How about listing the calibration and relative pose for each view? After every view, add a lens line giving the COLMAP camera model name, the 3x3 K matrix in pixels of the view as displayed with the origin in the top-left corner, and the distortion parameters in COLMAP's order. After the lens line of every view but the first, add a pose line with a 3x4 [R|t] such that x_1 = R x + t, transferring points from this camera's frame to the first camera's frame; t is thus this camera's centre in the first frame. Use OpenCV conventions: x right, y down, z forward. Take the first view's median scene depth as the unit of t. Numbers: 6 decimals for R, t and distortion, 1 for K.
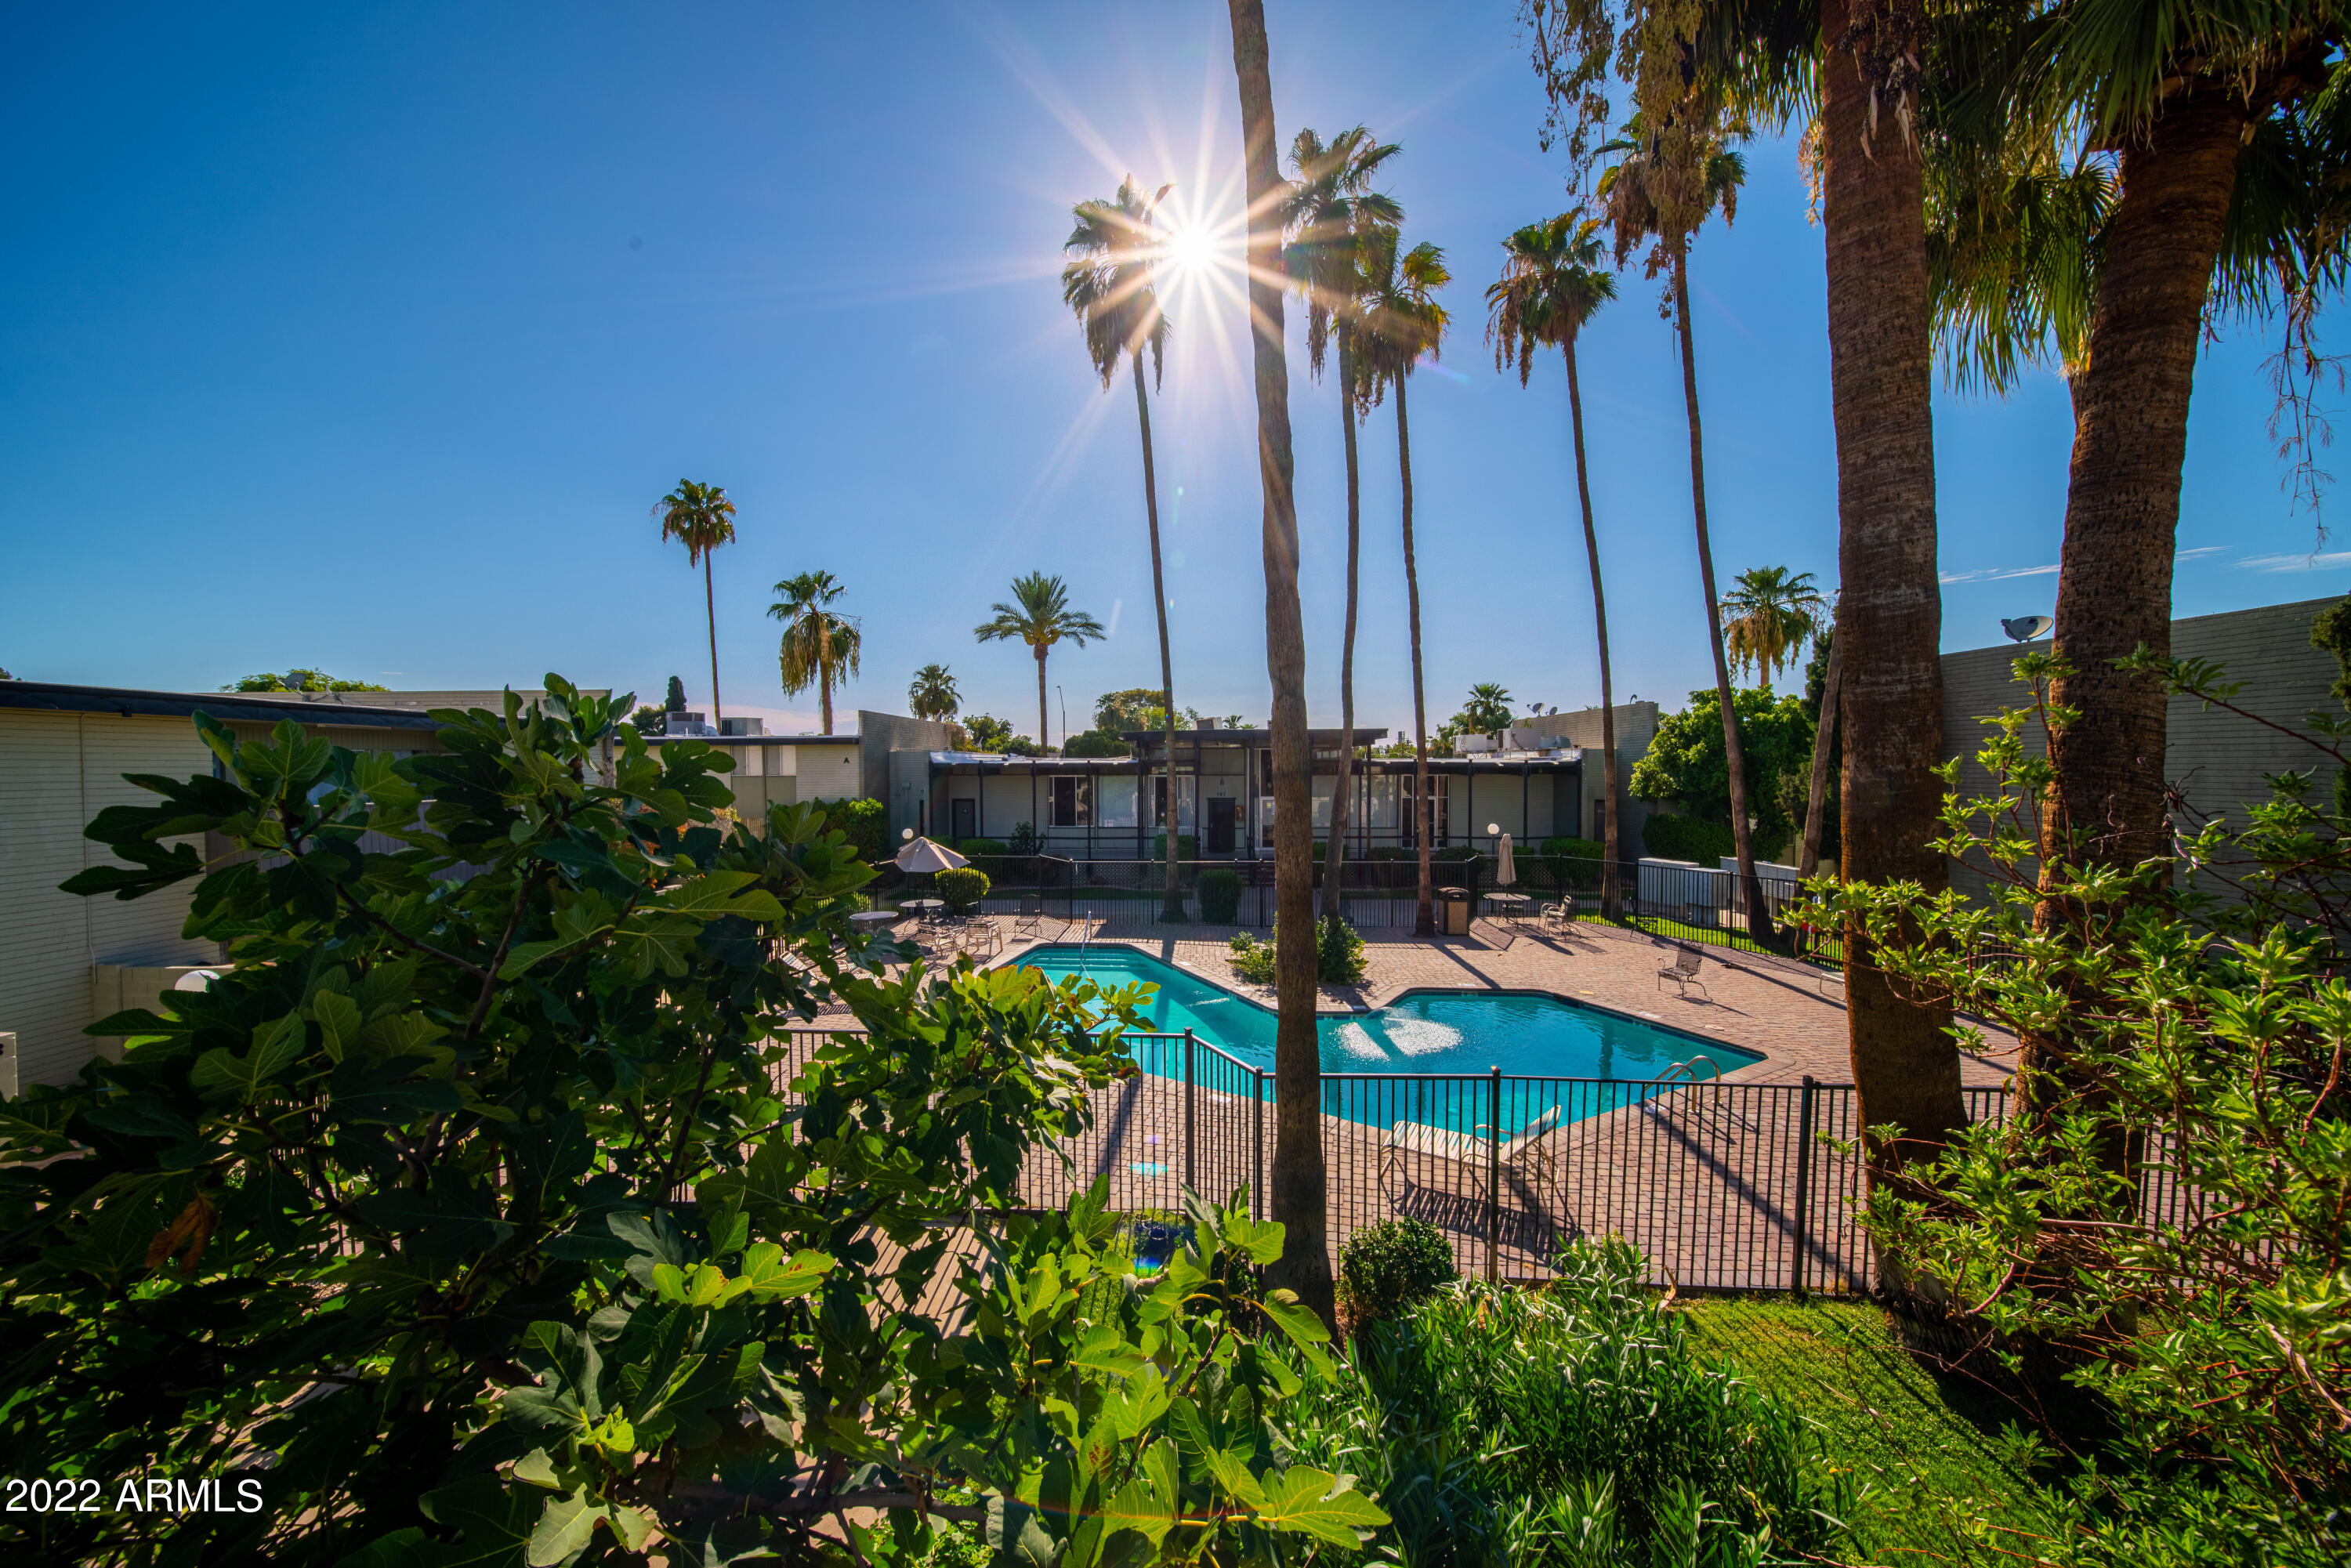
lens RADIAL K [[822.4, 0, 1168.1], [0, 822.4, 787.0], [0, 0, 1]] dist [0.001137, -0.001867]
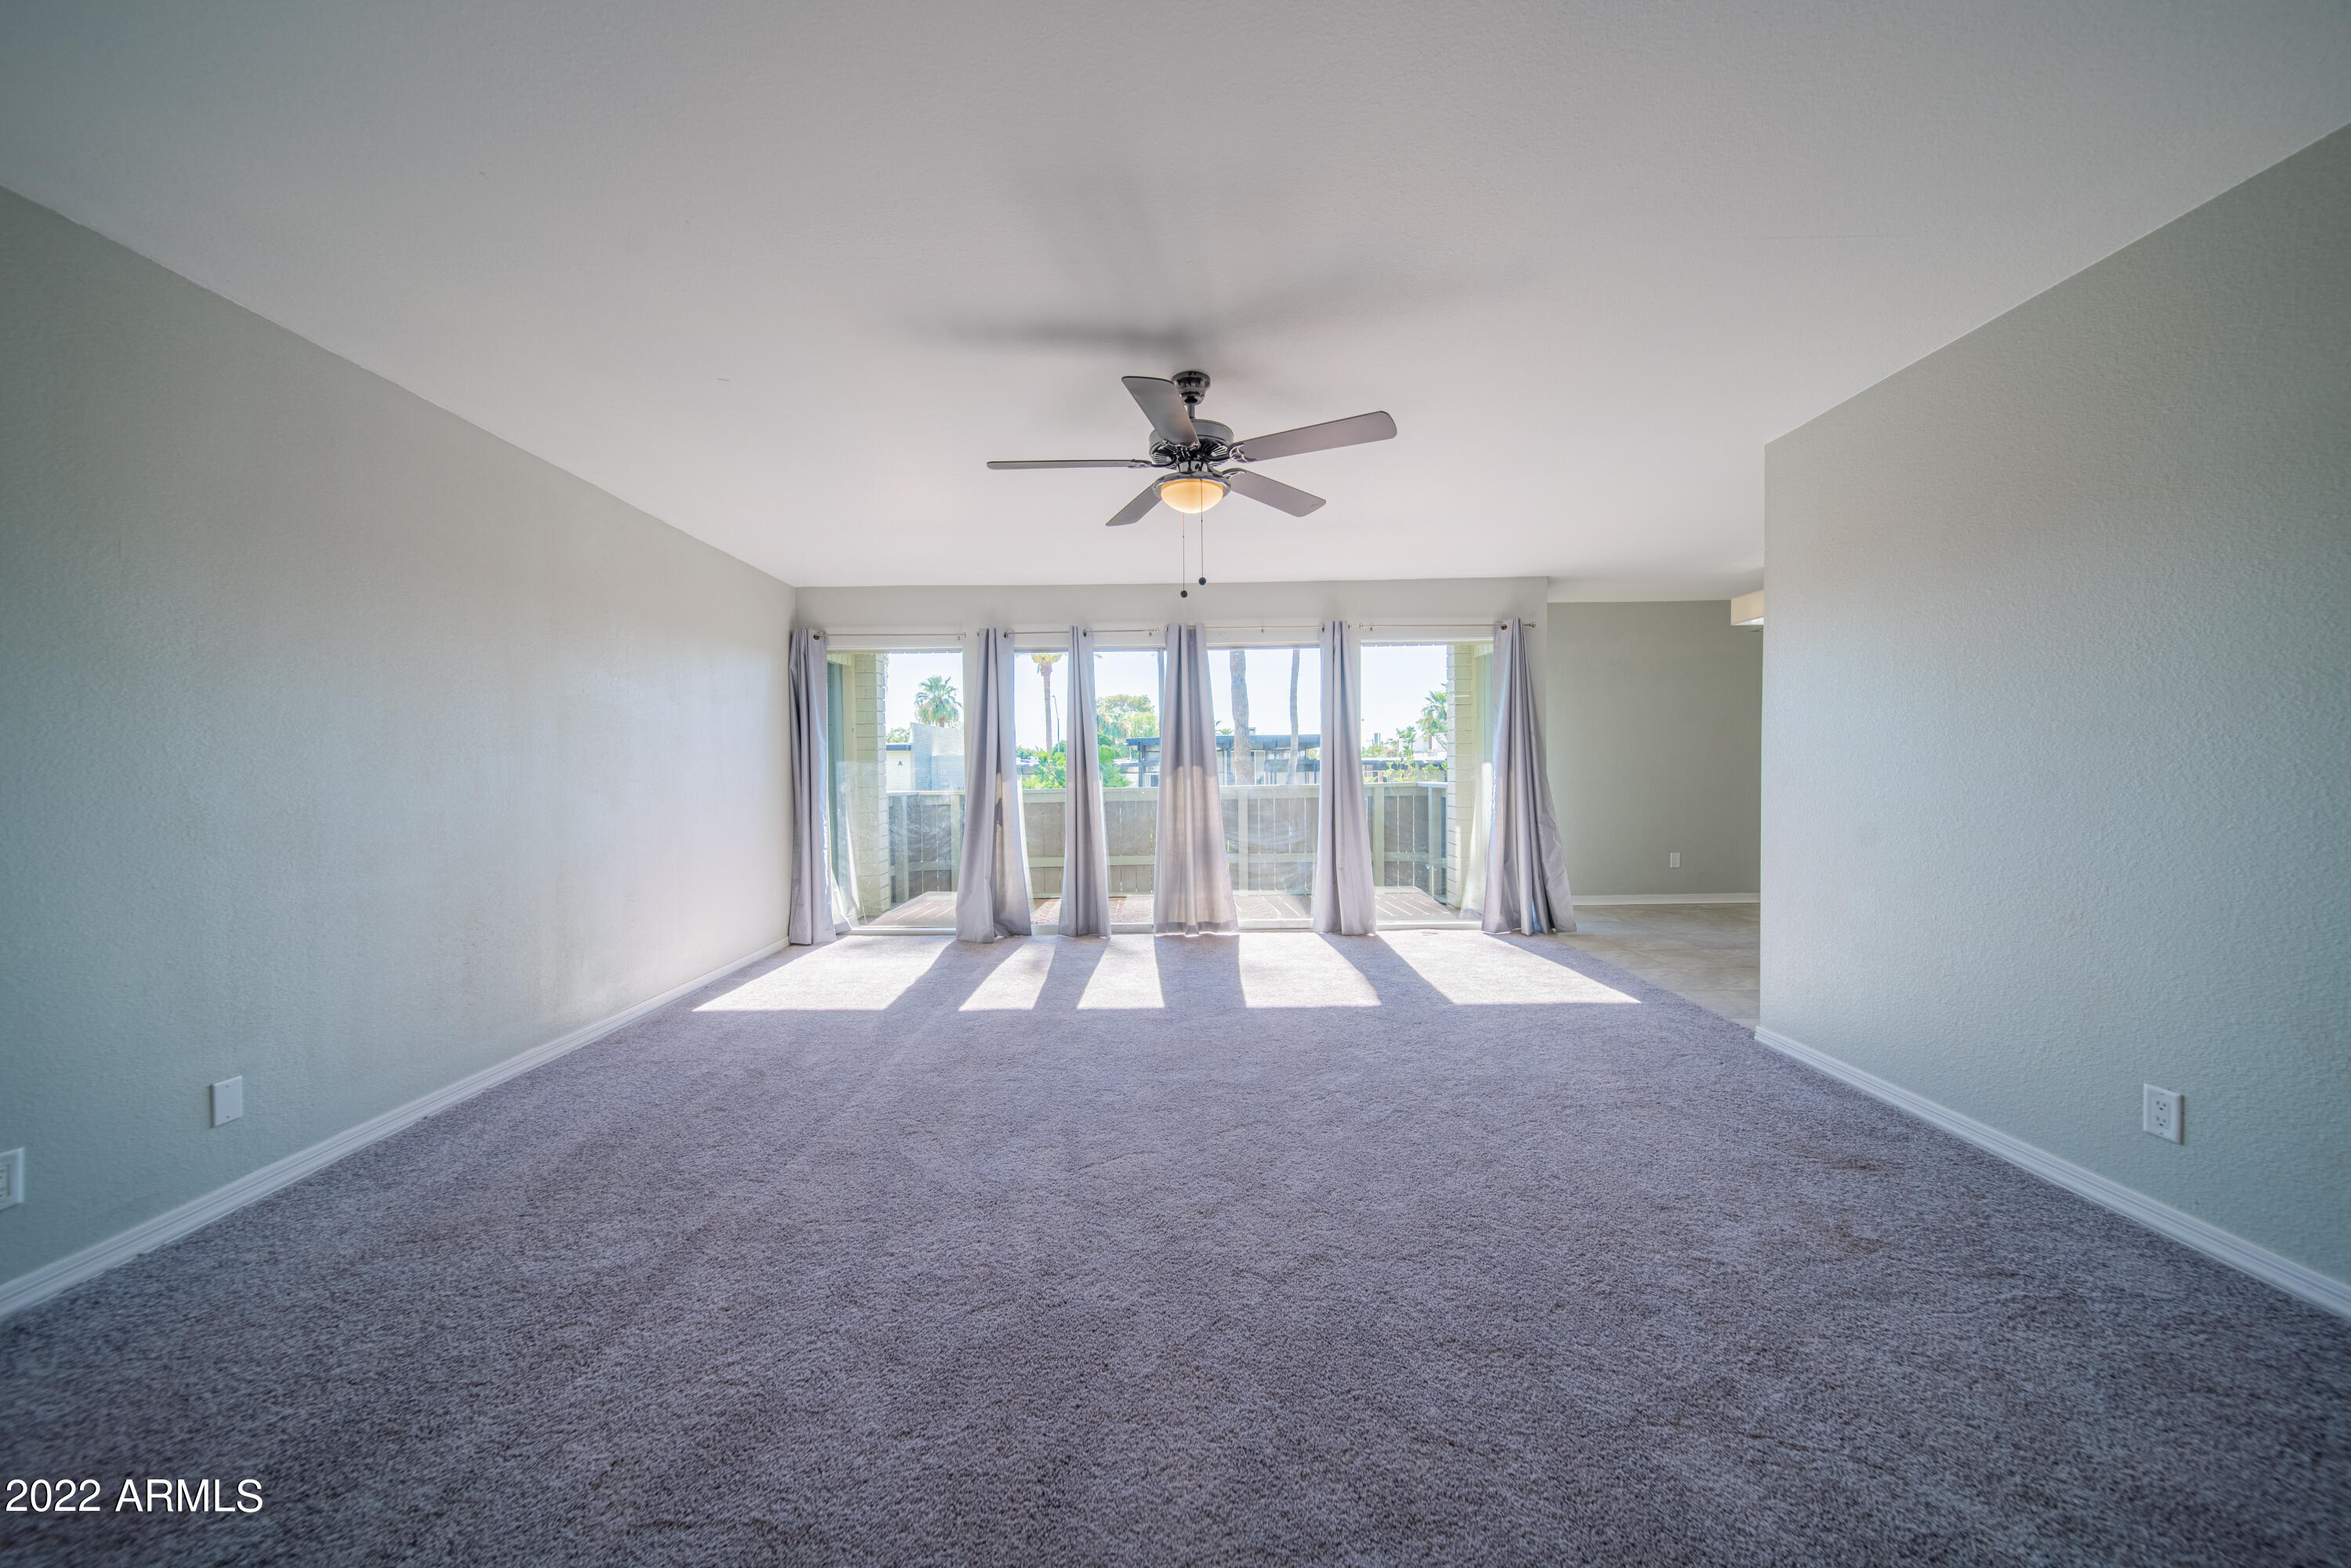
lens RADIAL K [[822.4, 0, 1168.6], [0, 822.4, 784.5], [0, 0, 1]] dist [0.001137, -0.001867]
pose [[0.999623, -0.008977, 0.025966, -0.022373], [0.009153, 0.999936, -0.006673, 0.011745], [-0.025905, 0.006908, 0.999641, -0.245727]]
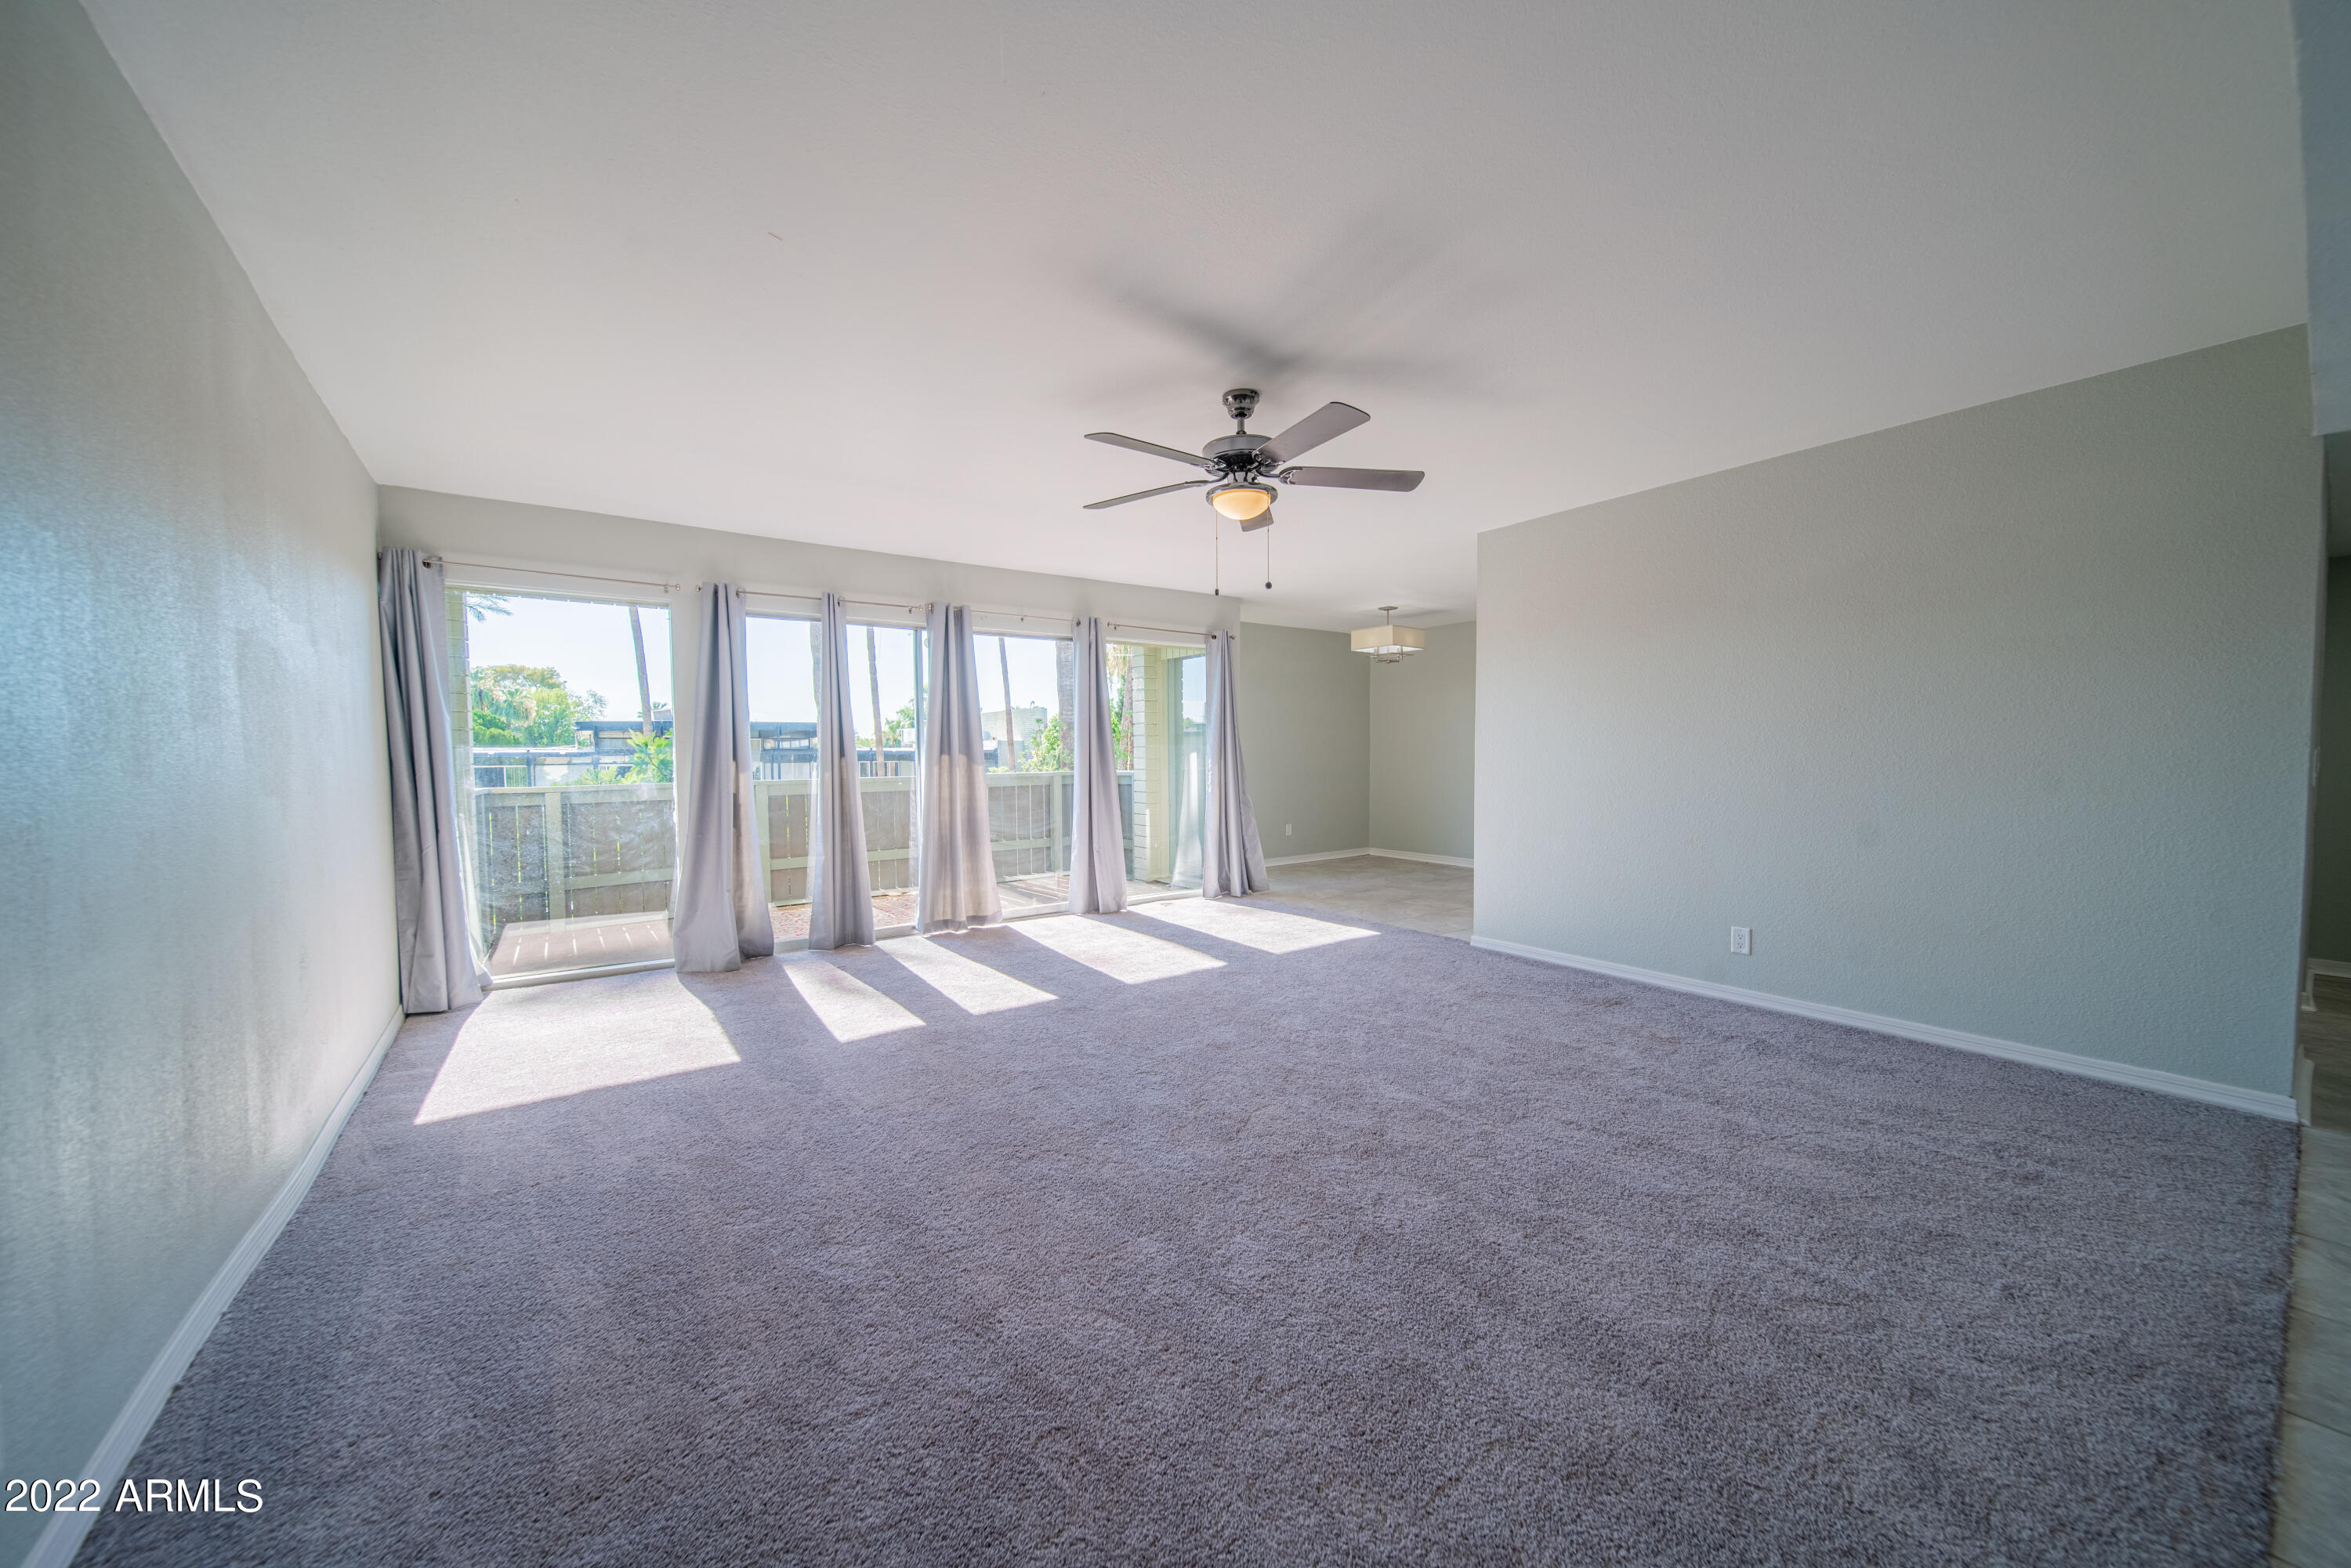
lens RADIAL K [[822.4, 0, 1167.9], [0, 822.4, 782.2], [0, 0, 1]] dist [0.001137, -0.001867]
pose [[0.797102, -0.024176, 0.603360, -0.082064], [0.021610, 0.999700, 0.011508, 0.011318], [-0.603457, 0.003865, 0.797386, -0.229080]]
